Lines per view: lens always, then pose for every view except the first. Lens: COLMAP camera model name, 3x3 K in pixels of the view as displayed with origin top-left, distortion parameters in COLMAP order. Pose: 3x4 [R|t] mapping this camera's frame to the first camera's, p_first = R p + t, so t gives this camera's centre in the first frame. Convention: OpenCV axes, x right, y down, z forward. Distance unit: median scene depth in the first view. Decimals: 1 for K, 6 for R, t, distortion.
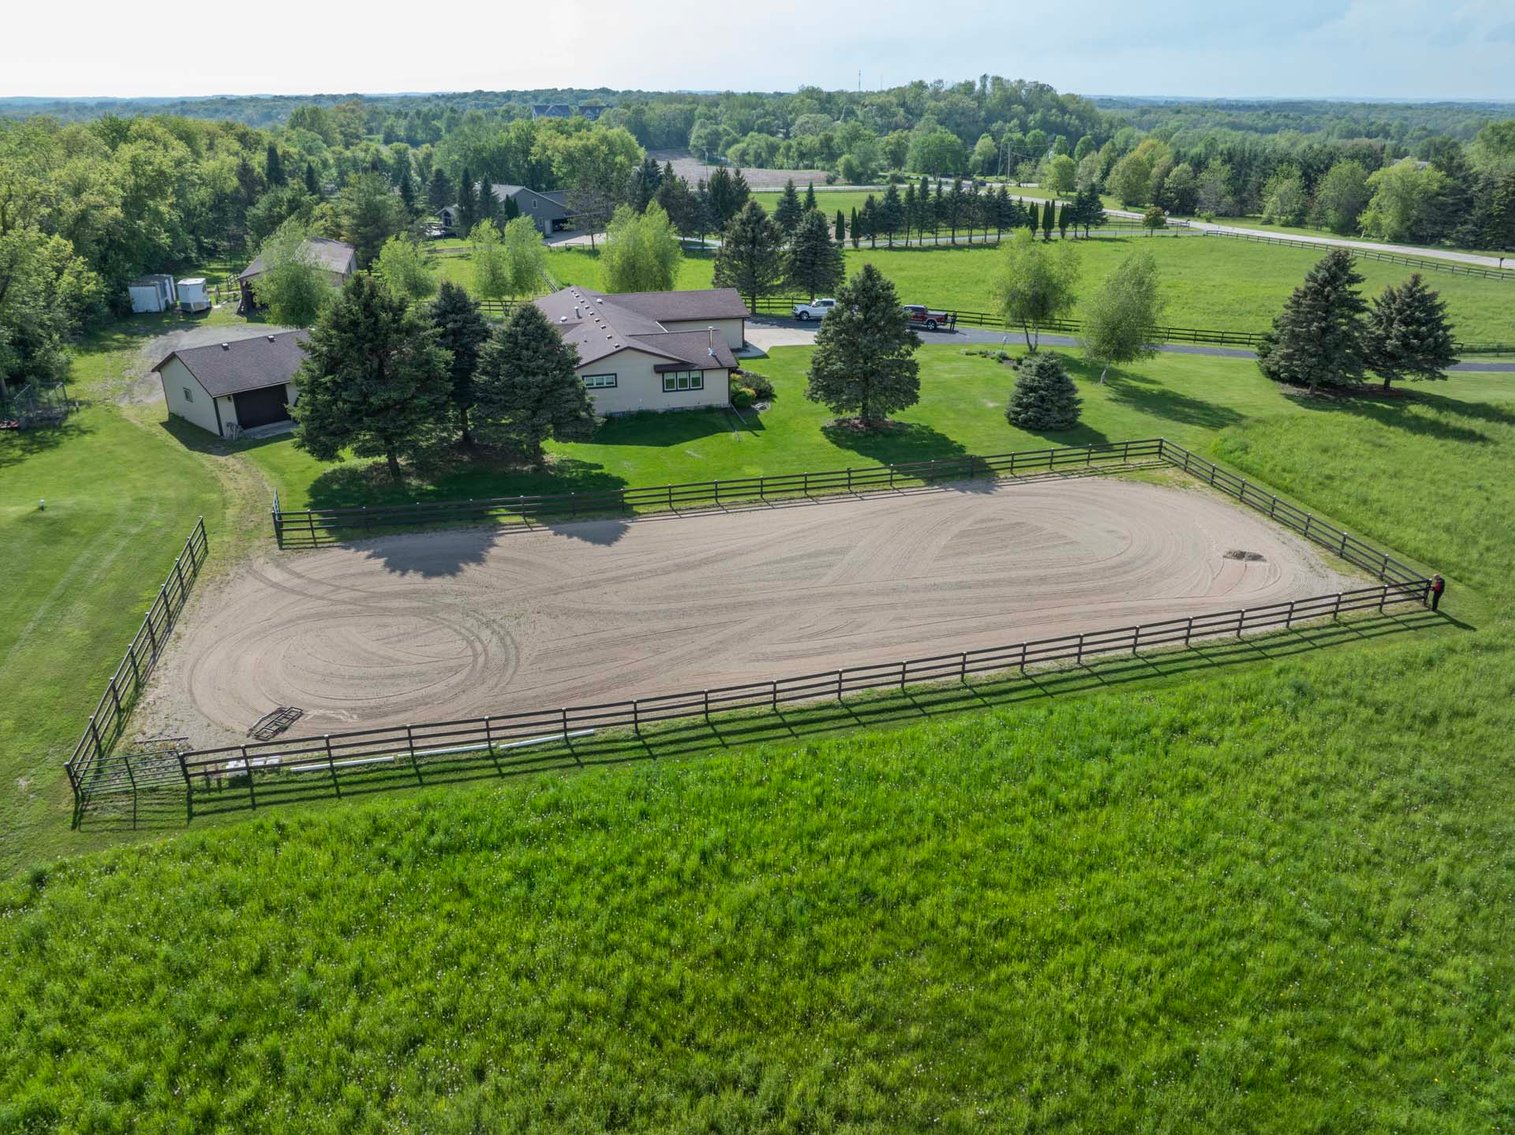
lens RADIAL K [[1054.8, 0, 764.2], [0, 1054.8, 567.6], [0, 0, 1]] dist [-0.043073, 0.005009]
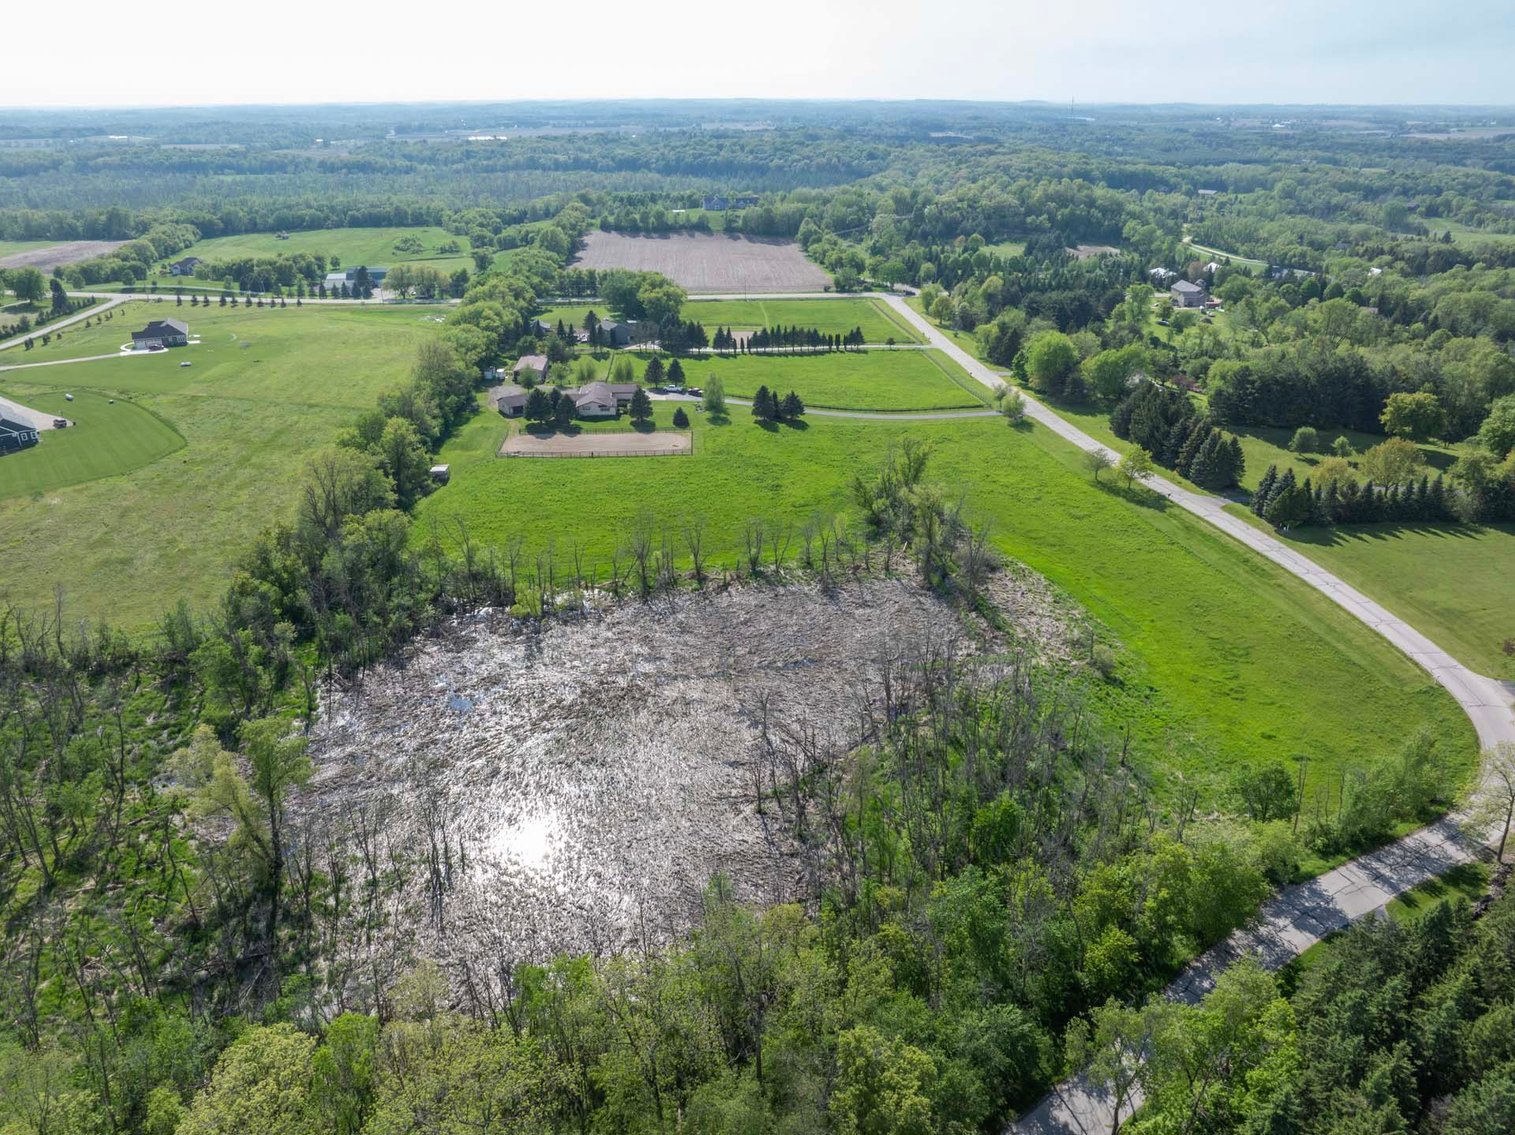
lens RADIAL K [[1054.8, 0, 764.2], [0, 1054.8, 567.6], [0, 0, 1]] dist [-0.043073, 0.005009]
pose [[0.977141, 0.081117, -0.196509, 1.621166], [-0.081675, 0.996645, 0.005277, 0.448847], [0.196278, 0.010894, 0.980488, -3.484175]]
